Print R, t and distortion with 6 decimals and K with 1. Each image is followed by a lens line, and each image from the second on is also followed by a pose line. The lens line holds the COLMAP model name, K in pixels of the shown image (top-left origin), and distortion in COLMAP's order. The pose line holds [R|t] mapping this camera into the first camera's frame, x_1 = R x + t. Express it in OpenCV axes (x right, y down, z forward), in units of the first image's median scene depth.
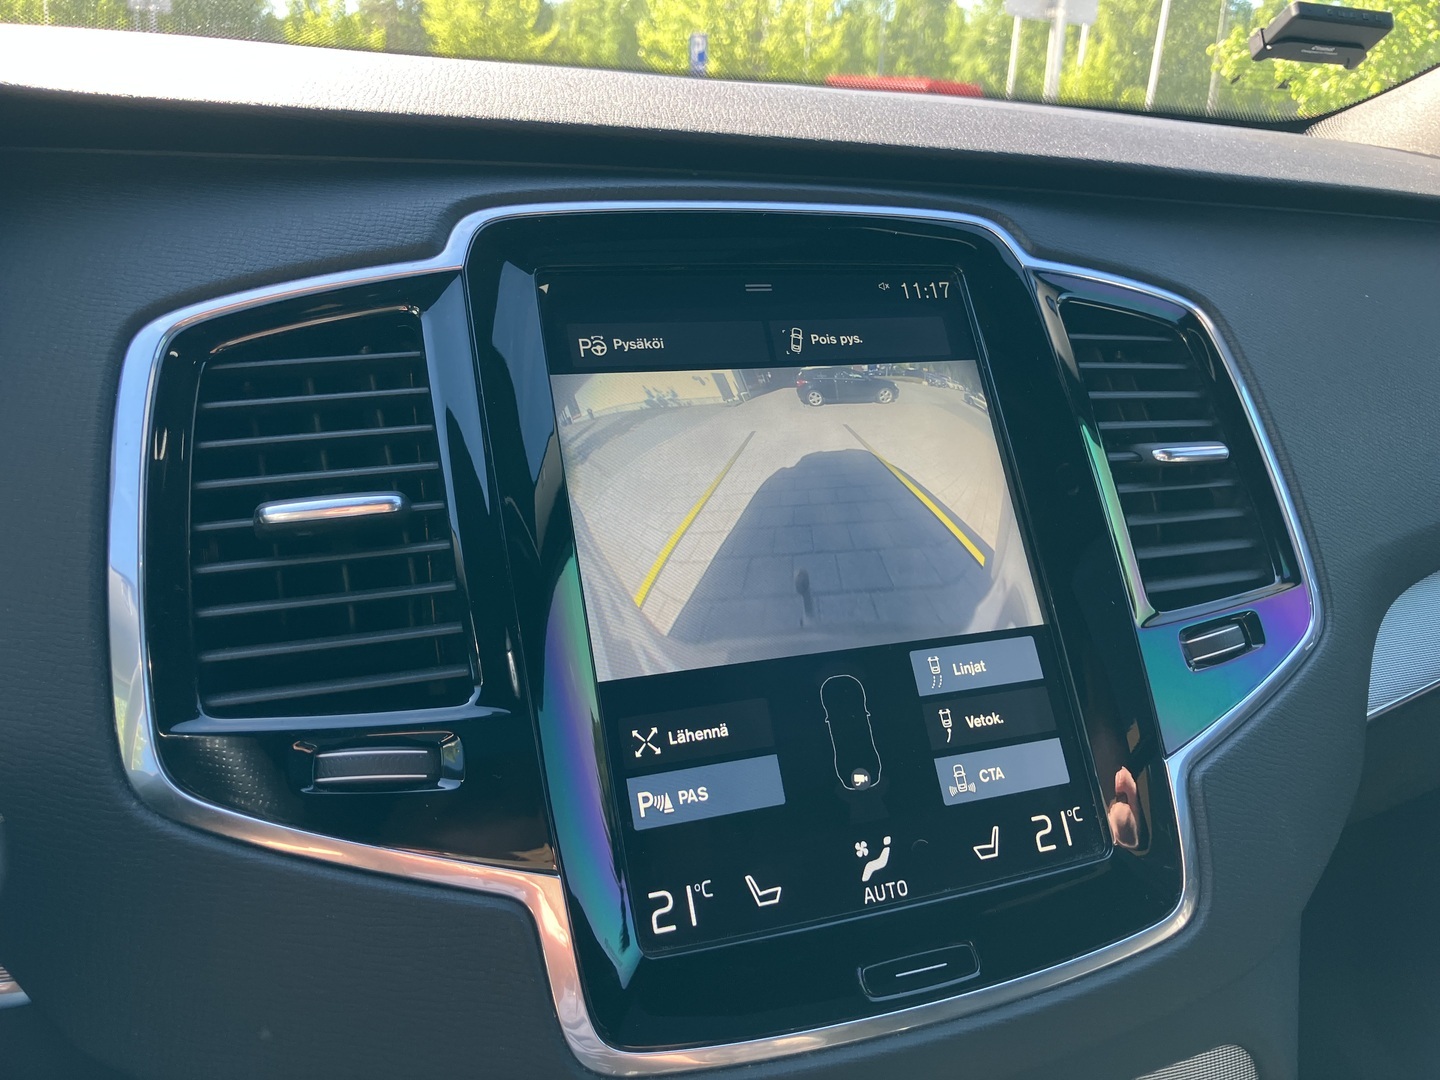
lens RADIAL K [[1194.2, 0, 724.4], [0, 1194.2, 537.7], [0, 0, 1]] dist [-0.019065, -0.006060]
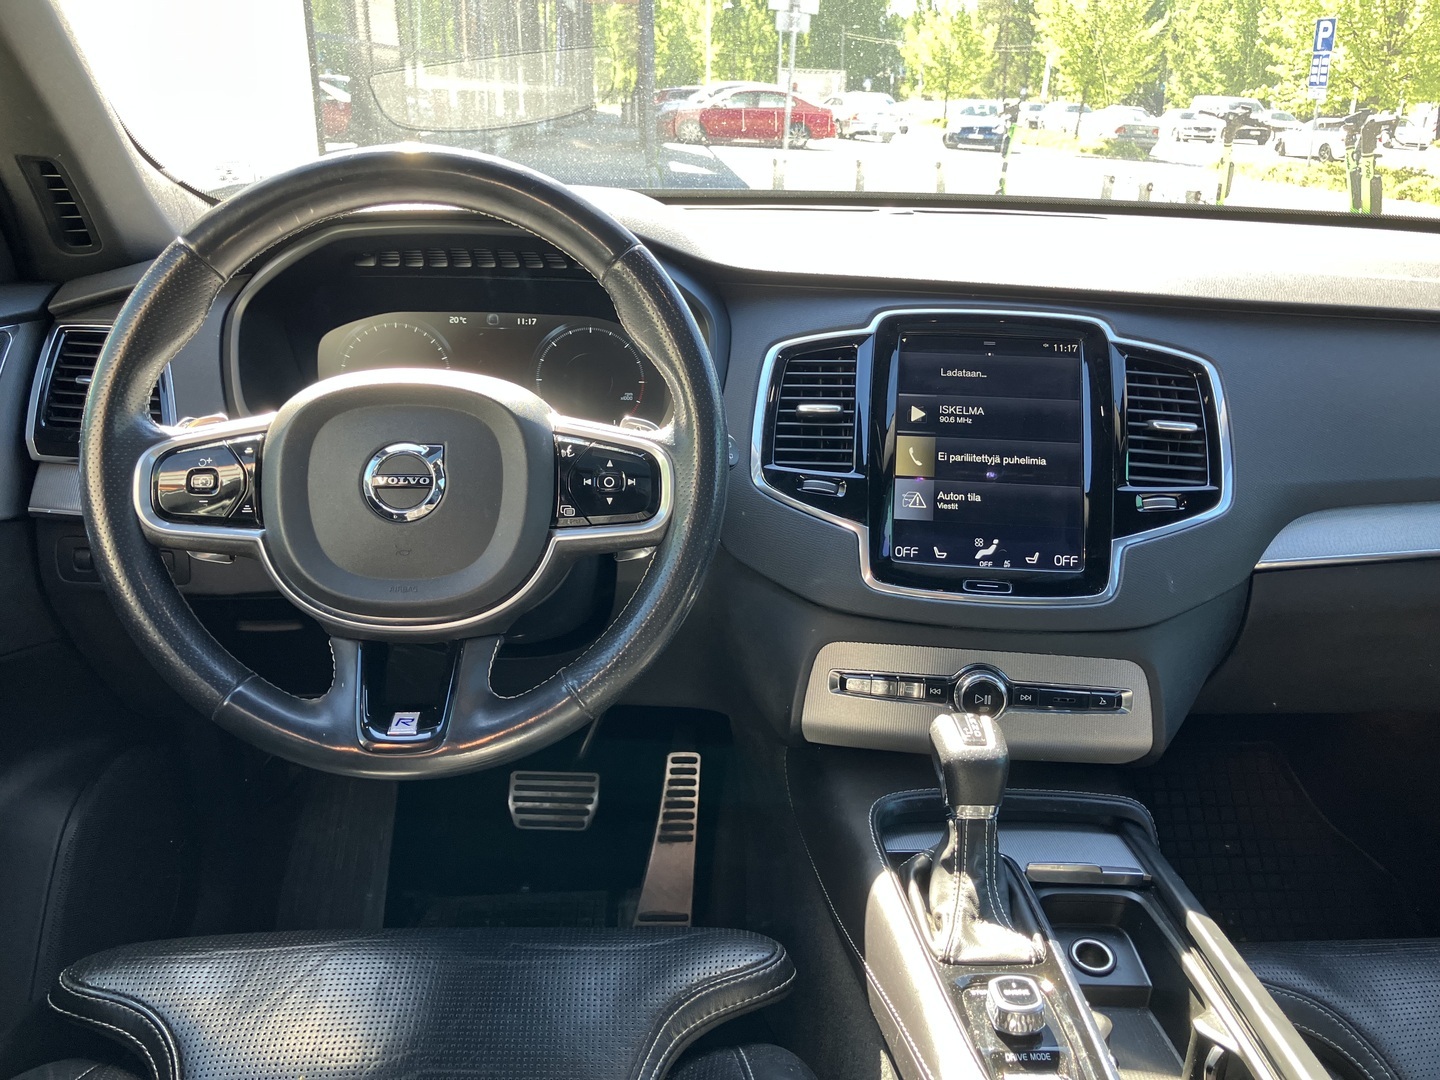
lens RADIAL K [[1194.2, 0, 720.5], [0, 1194.2, 542.4], [0, 0, 1]] dist [-0.019065, -0.006060]
pose [[0.888742, 0.136617, -0.437576, 0.767086], [-0.129914, 0.990486, 0.045381, 0.191421], [0.439613, 0.016515, 0.898036, -1.717475]]
